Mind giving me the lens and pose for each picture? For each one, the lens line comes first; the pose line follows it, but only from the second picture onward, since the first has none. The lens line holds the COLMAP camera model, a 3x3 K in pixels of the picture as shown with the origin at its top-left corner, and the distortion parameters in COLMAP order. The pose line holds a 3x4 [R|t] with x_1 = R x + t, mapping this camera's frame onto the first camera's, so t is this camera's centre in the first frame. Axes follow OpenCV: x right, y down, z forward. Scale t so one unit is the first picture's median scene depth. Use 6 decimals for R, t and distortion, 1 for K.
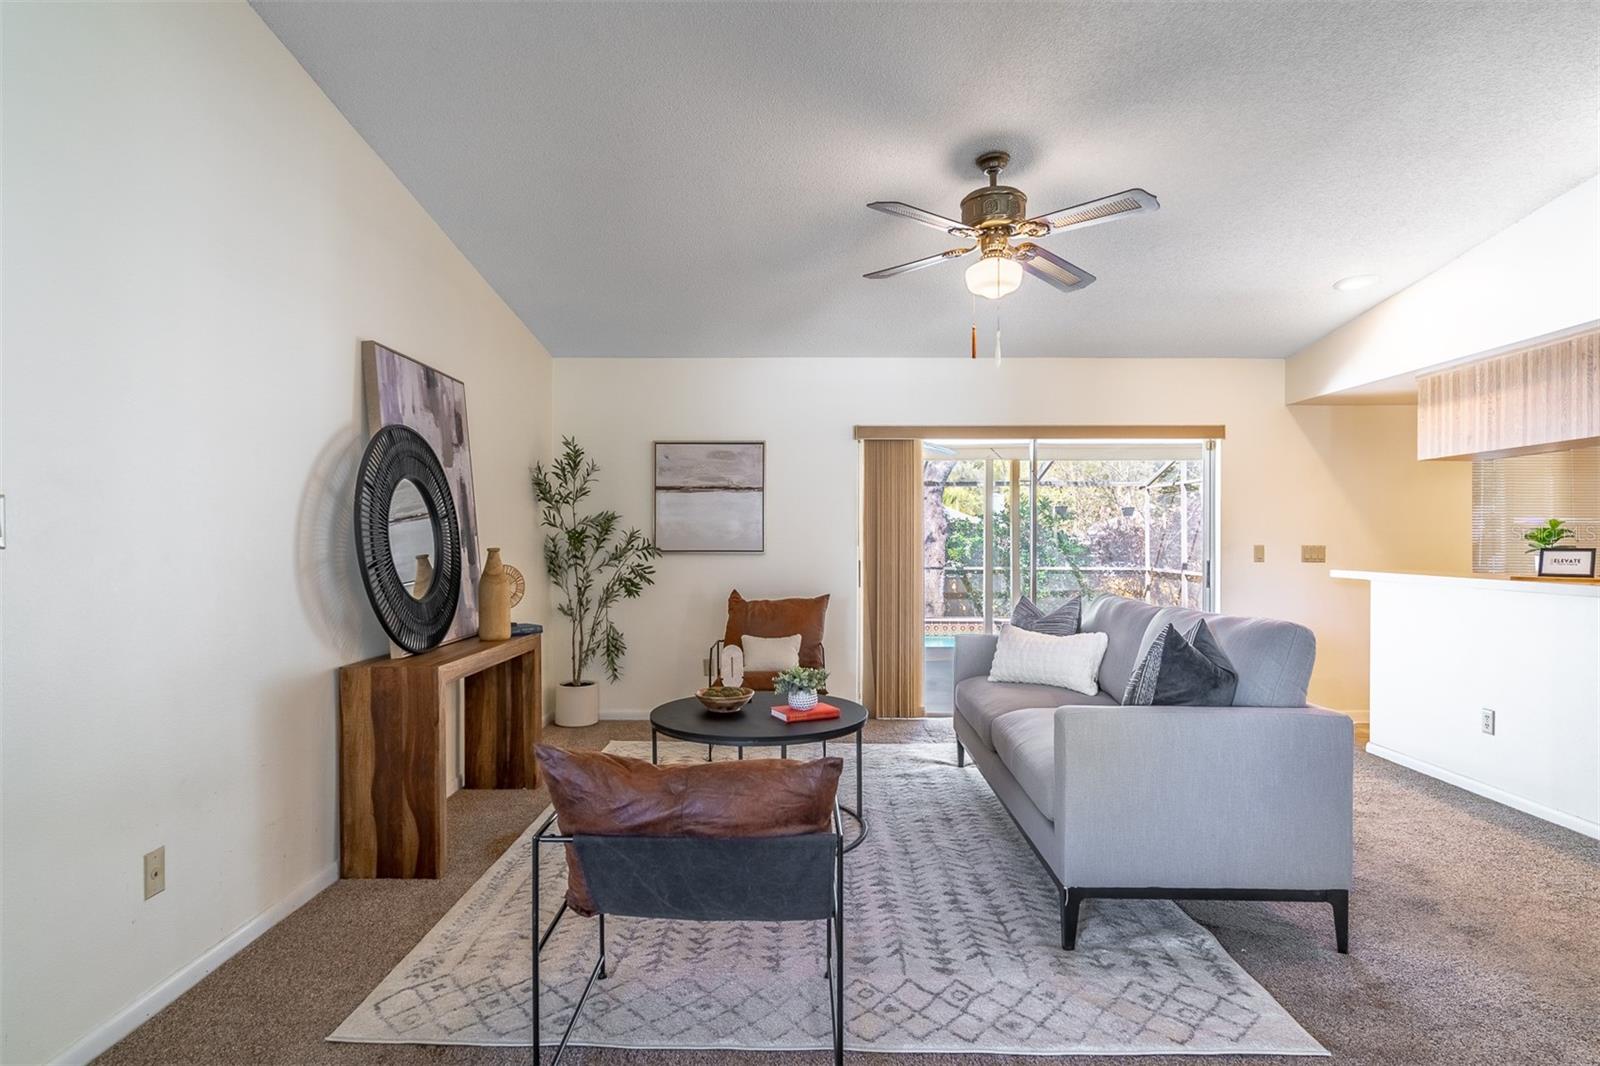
lens RADIAL K [[867.9, 0, 796.2], [0, 867.9, 540.3], [0, 0, 1]] dist [-0.007696, 0.004760]
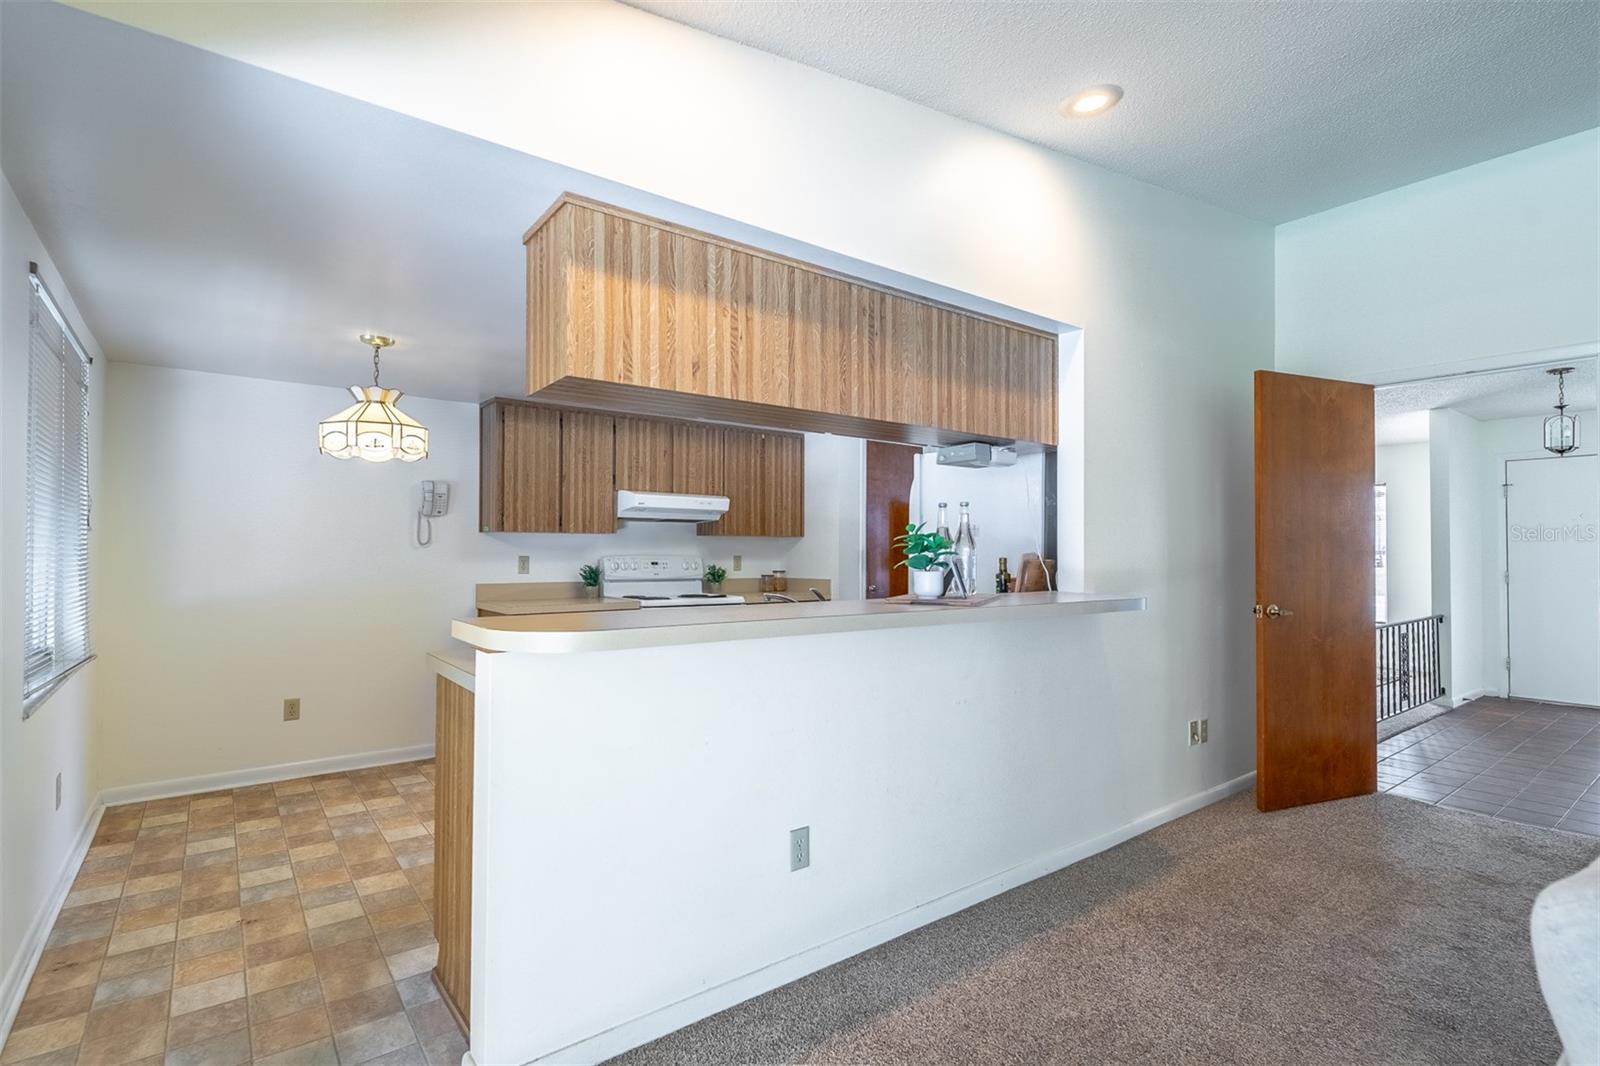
lens RADIAL K [[764.9, 0, 794.7], [0, 764.9, 536.7], [0, 0, 1]] dist [0.003891, -0.001771]
pose [[-0.617633, 0.010966, 0.786390, 0.368603], [-0.002183, 0.999875, -0.015658, -0.001650], [-0.786463, -0.011388, -0.617532, 1.303814]]
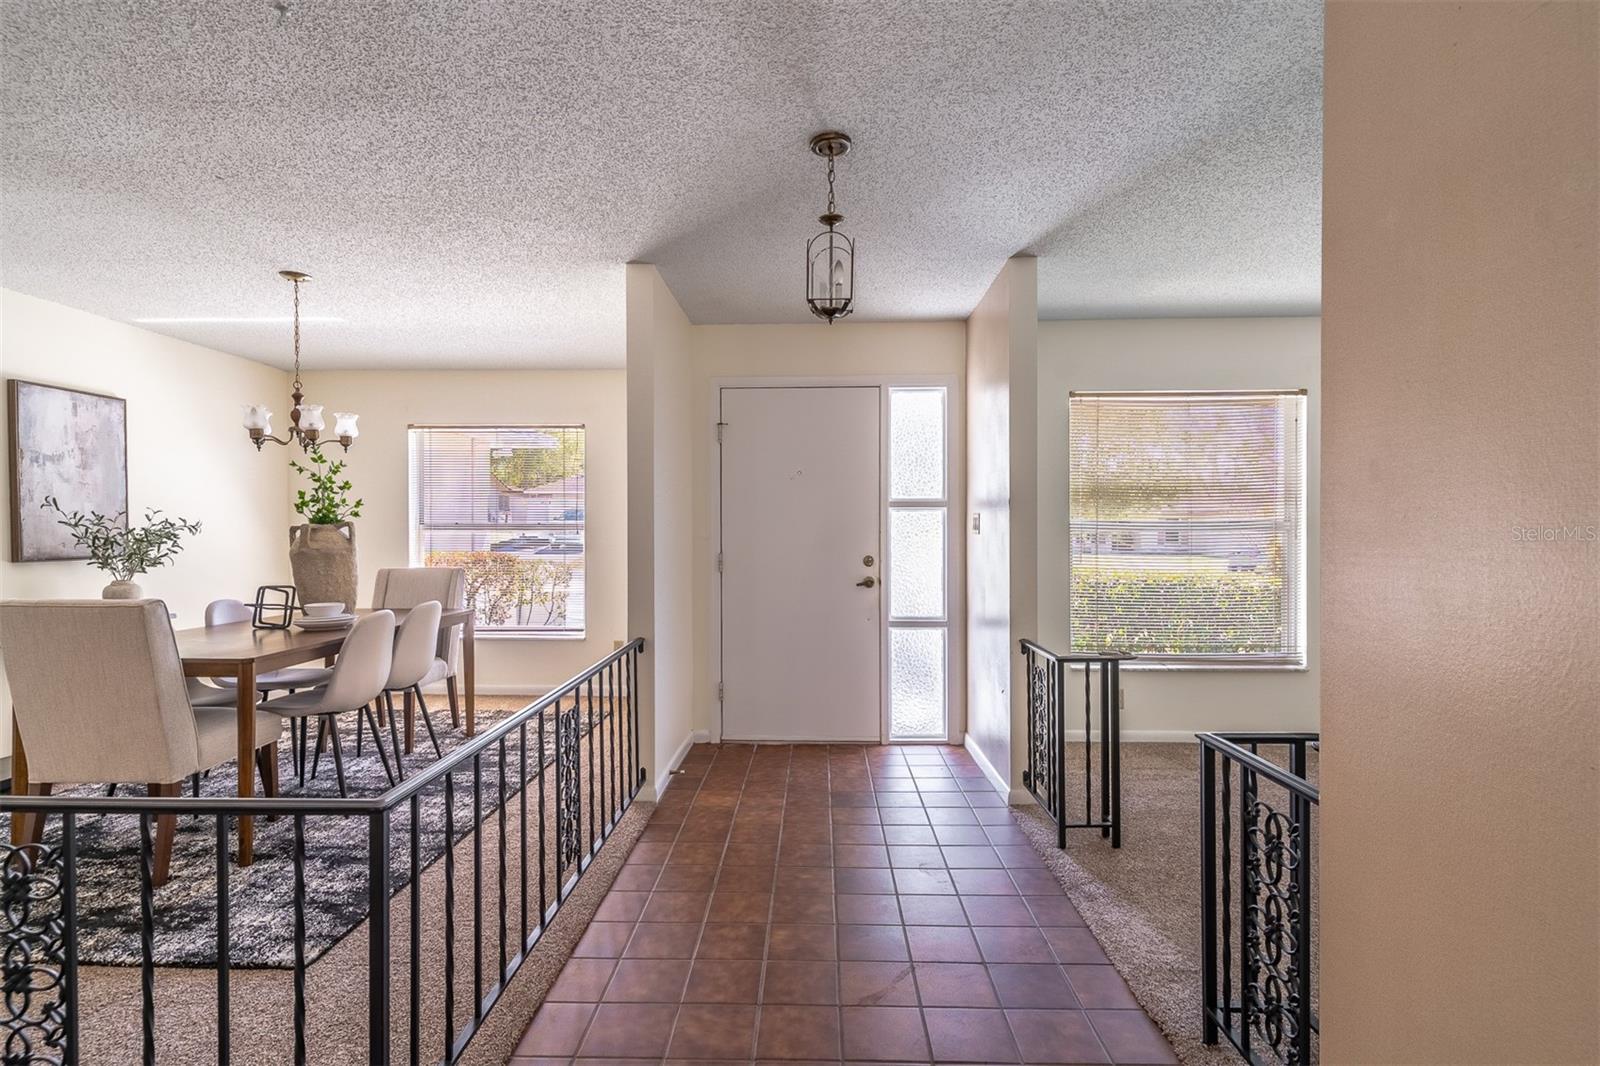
lens RADIAL K [[764.9, 0, 788.9], [0, 764.9, 536.8], [0, 0, 1]] dist [0.003891, -0.001771]
pose [[-0.999636, 0.002093, 0.026883, 0.582478], [0.002309, 0.999965, 0.008002, 0.009725], [-0.026865, 0.008061, -0.999607, 0.220727]]
